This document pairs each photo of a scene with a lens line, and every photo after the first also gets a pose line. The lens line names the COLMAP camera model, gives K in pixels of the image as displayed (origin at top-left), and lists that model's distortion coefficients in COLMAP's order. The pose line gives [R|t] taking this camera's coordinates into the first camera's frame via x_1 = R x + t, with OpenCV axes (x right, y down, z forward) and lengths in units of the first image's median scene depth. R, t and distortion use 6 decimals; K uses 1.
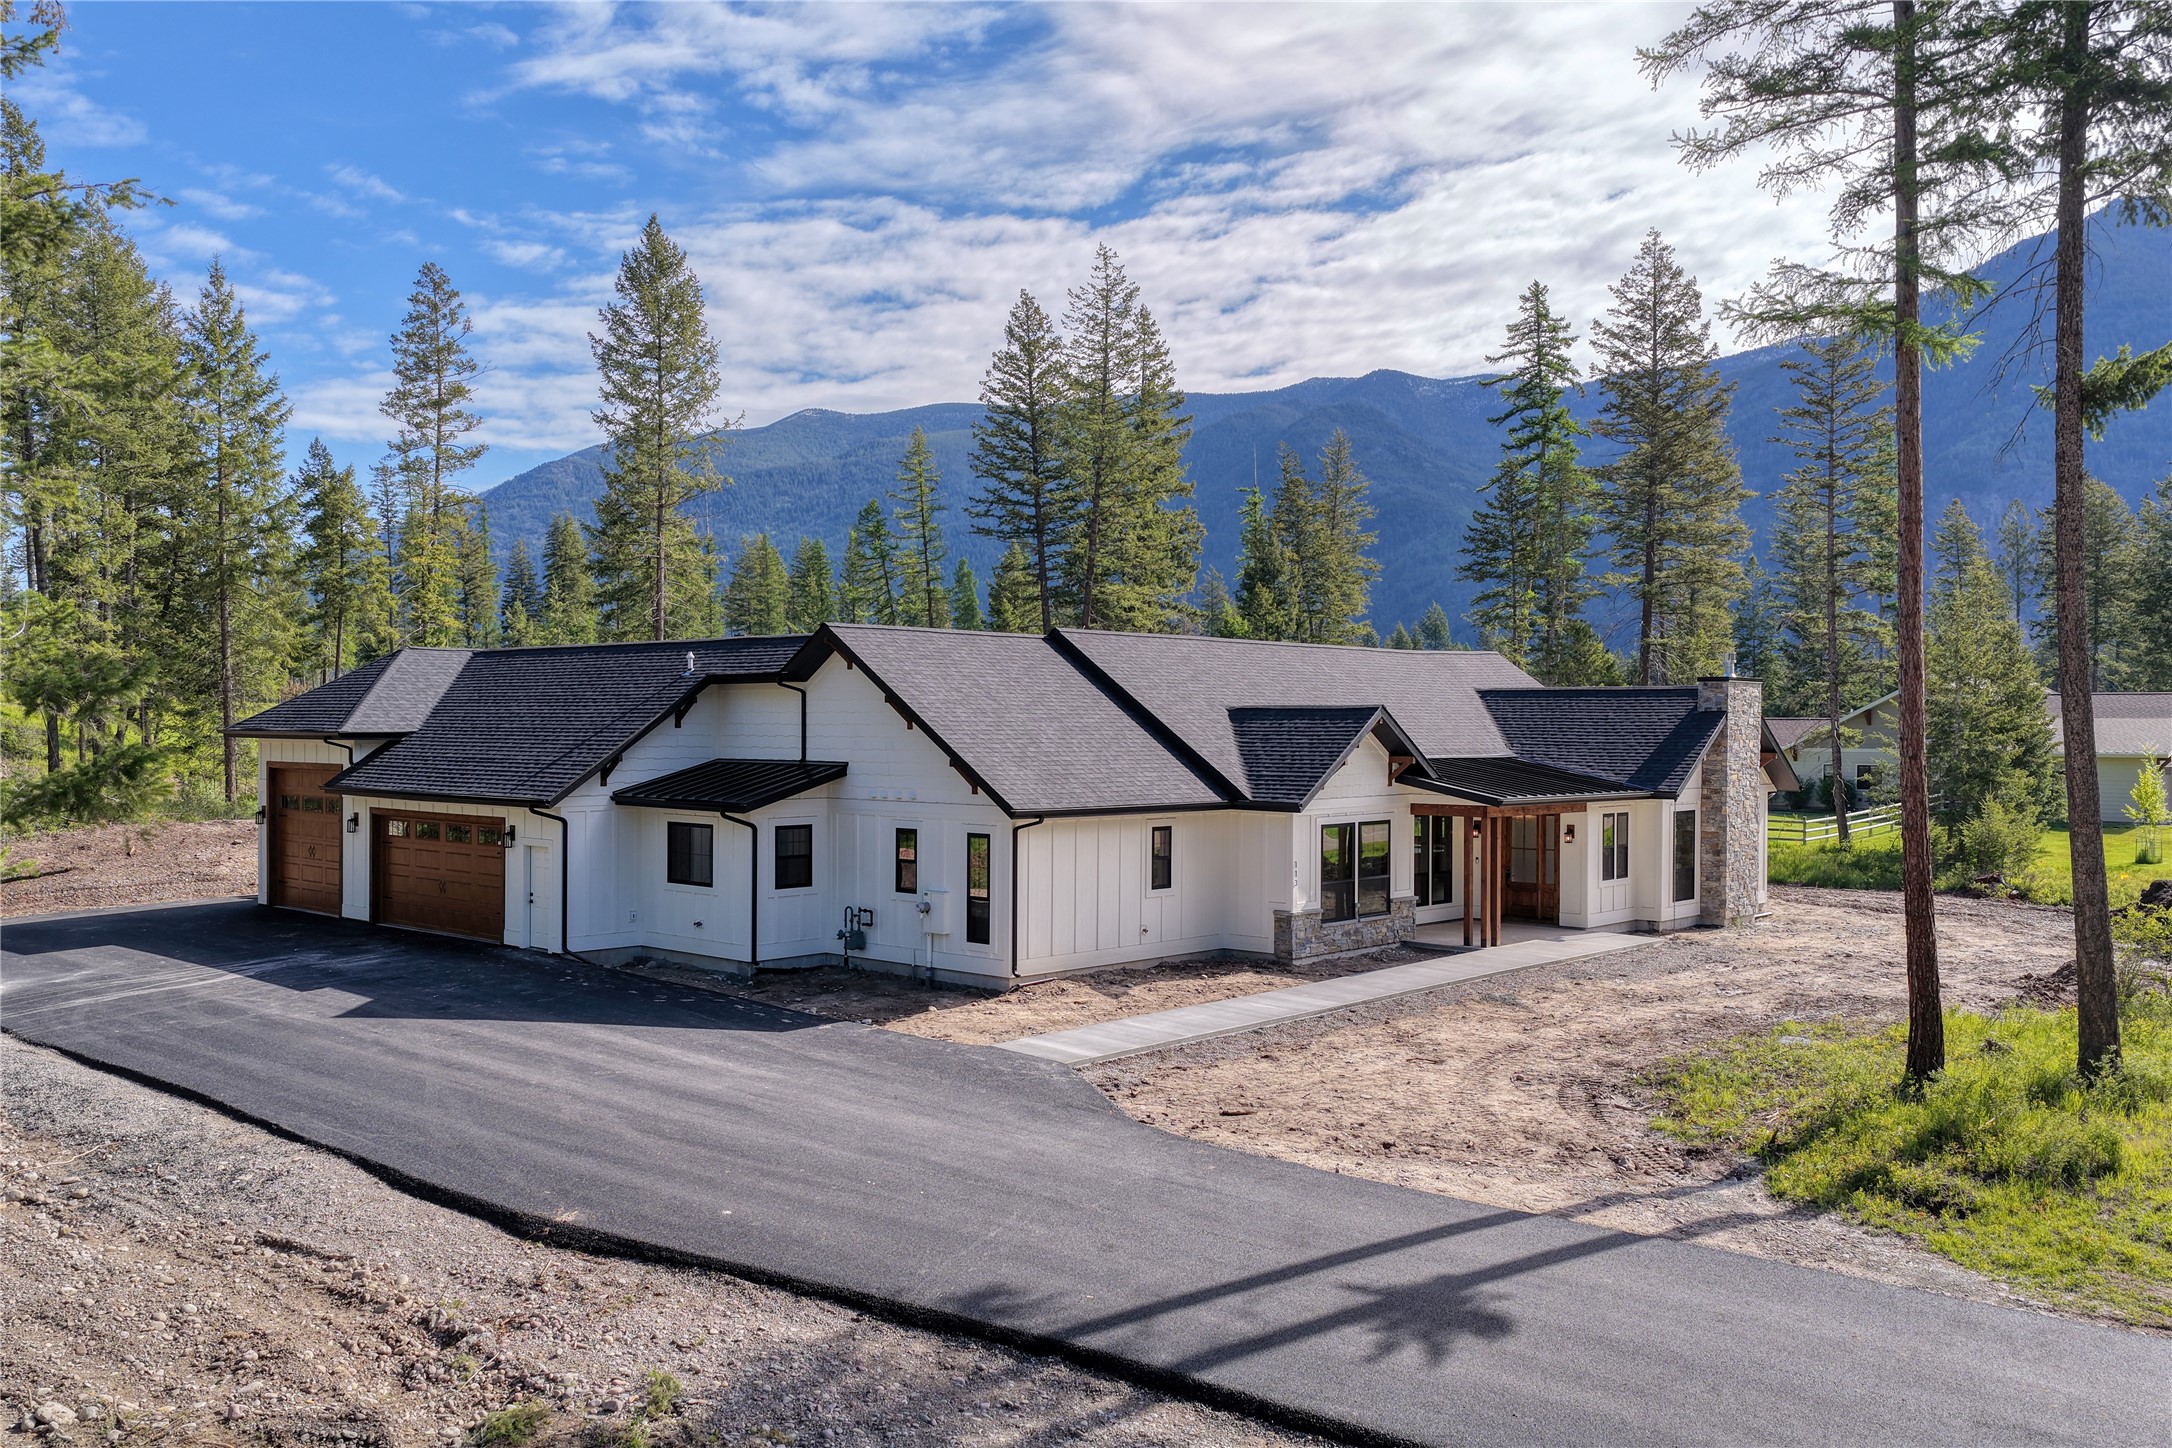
lens RADIAL K [[1925.6, 0, 1086.0], [0, 1925.6, 724.0], [0, 0, 1]] dist [0.001203, 0.009438]
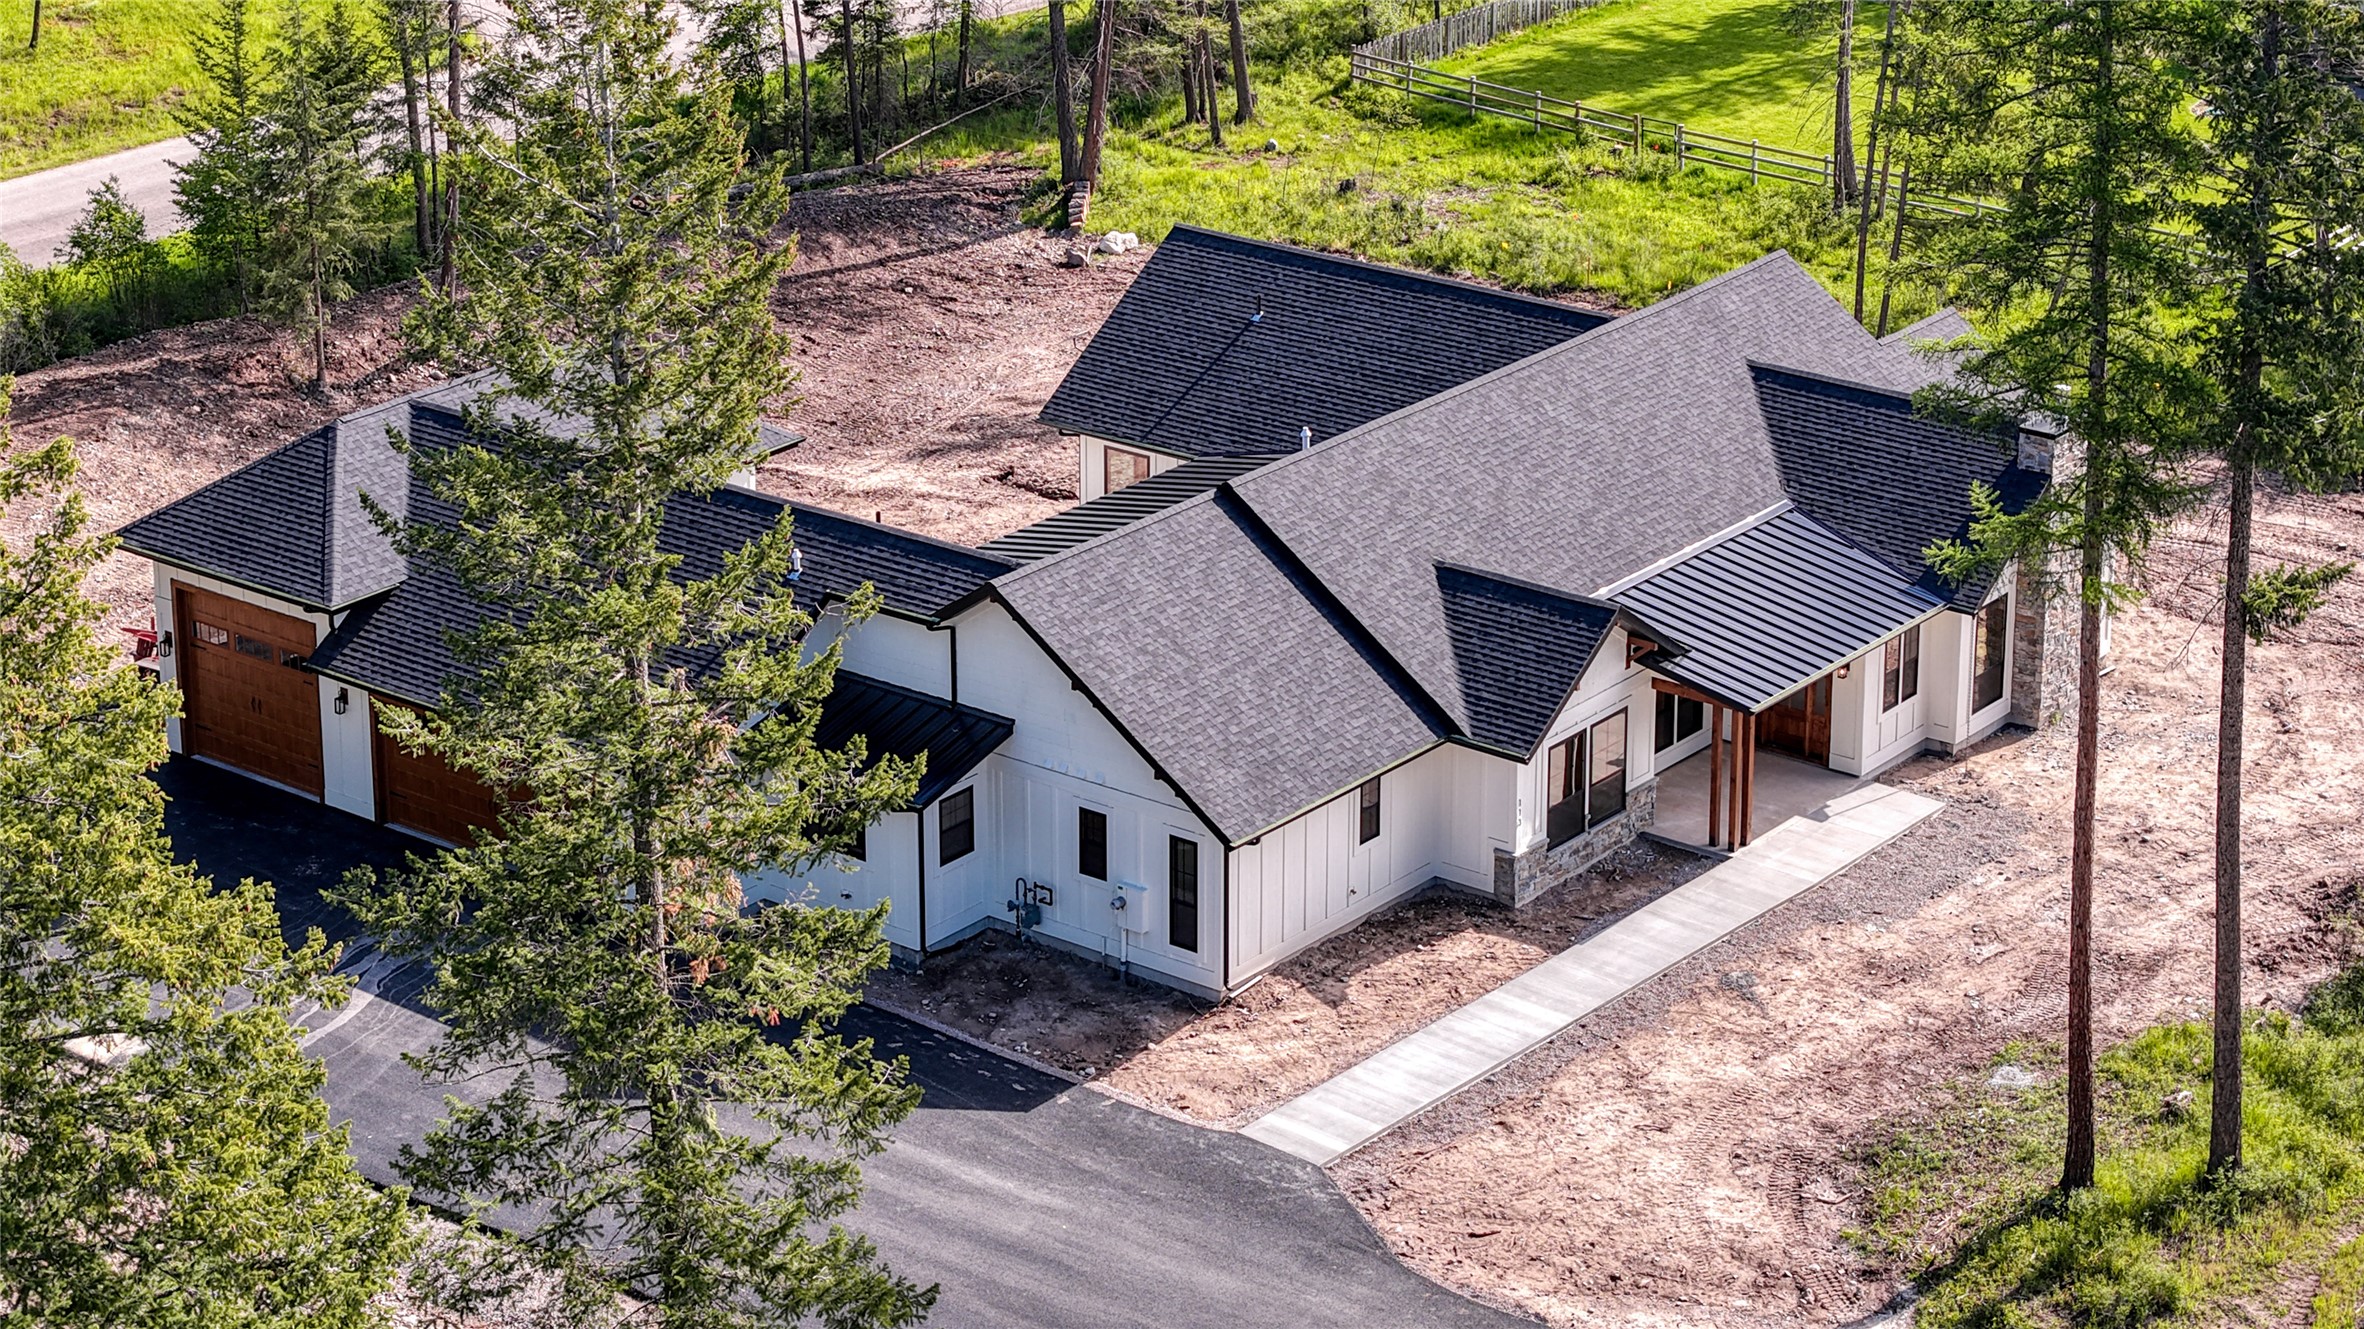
lens RADIAL K [[5975.0, 0, 1182.0], [0, 5975.0, 664.5], [0, 0, 1]] dist [-0.296153, 1.424621]
pose [[0.996653, -0.035352, 0.073714, -0.244565], [0.005595, 0.929051, 0.369909, -0.997960], [-0.081561, -0.368258, 0.926139, -1.494608]]
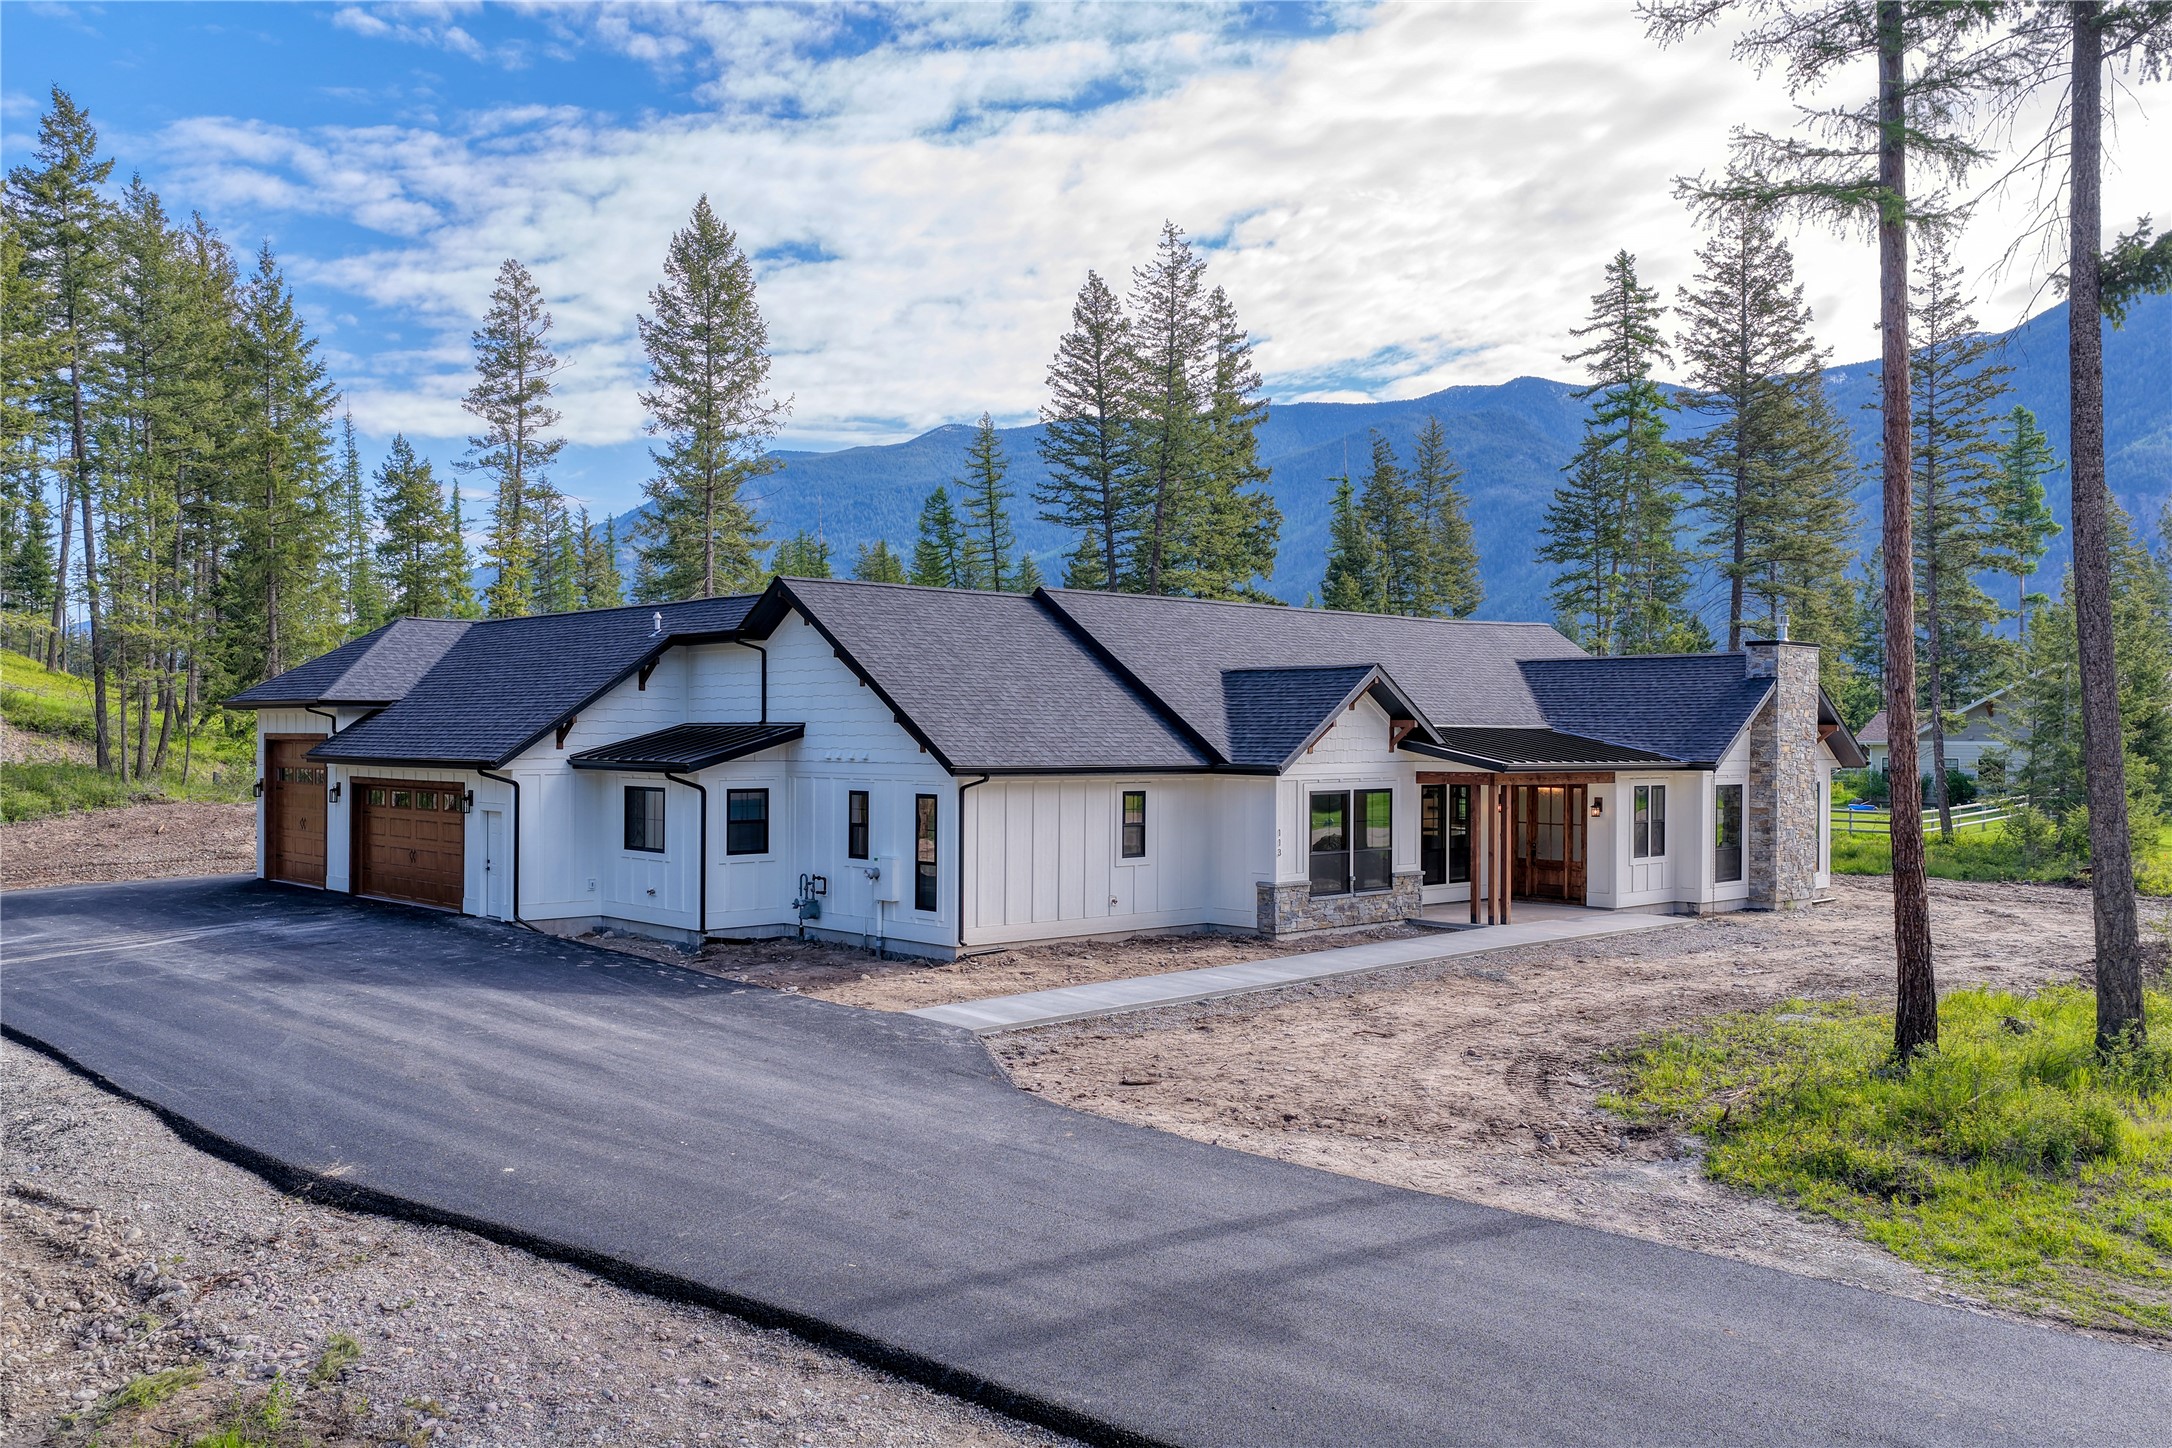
lens RADIAL K [[1916.0, 0, 1086.0], [0, 1916.0, 724.0], [0, 0, 1]] dist [-0.003754, 0.022300]
pose [[0.996756, -0.000523, -0.080478, 0.090278], [-0.000230, 0.999956, -0.009343, 0.029043], [0.080479, 0.009331, 0.996713, 0.066610]]
